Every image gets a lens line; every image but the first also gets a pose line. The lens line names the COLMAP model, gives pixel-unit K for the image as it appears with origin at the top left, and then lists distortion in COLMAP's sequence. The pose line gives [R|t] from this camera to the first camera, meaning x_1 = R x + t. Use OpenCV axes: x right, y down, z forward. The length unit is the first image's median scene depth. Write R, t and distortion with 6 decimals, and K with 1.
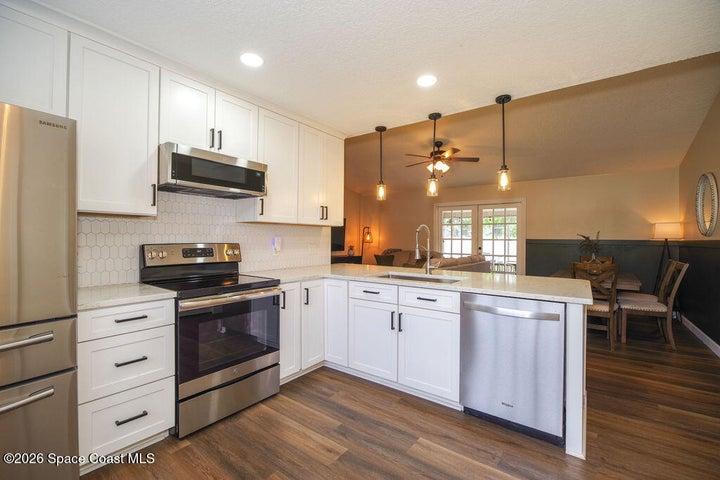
lens RADIAL K [[314.8, 0, 362.7], [0, 314.8, 237.8], [0, 0, 1]] dist [-0.011927, -0.000074]
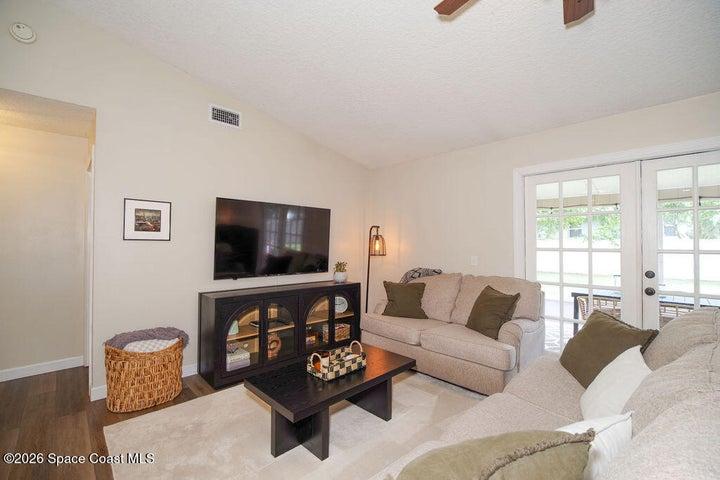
lens RADIAL K [[314.8, 0, 359.4], [0, 314.8, 237.1], [0, 0, 1]] dist [-0.011927, -0.000074]
pose [[0.987974, -0.004483, -0.154553, 0.079786], [0.000528, 0.999672, -0.025621, -0.002048], [0.154617, 0.025231, 0.987652, 0.542727]]
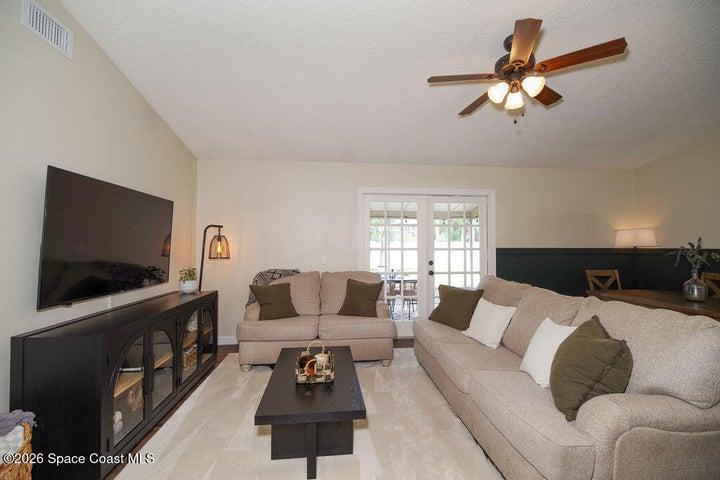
lens RADIAL K [[314.8, 0, 360.5], [0, 314.8, 242.1], [0, 0, 1]] dist [-0.011927, -0.000074]
pose [[0.733104, 0.001470, 0.680115, -0.166051], [0.006401, 0.999938, -0.009060, -0.004159], [-0.680086, 0.010995, 0.733050, 0.590939]]
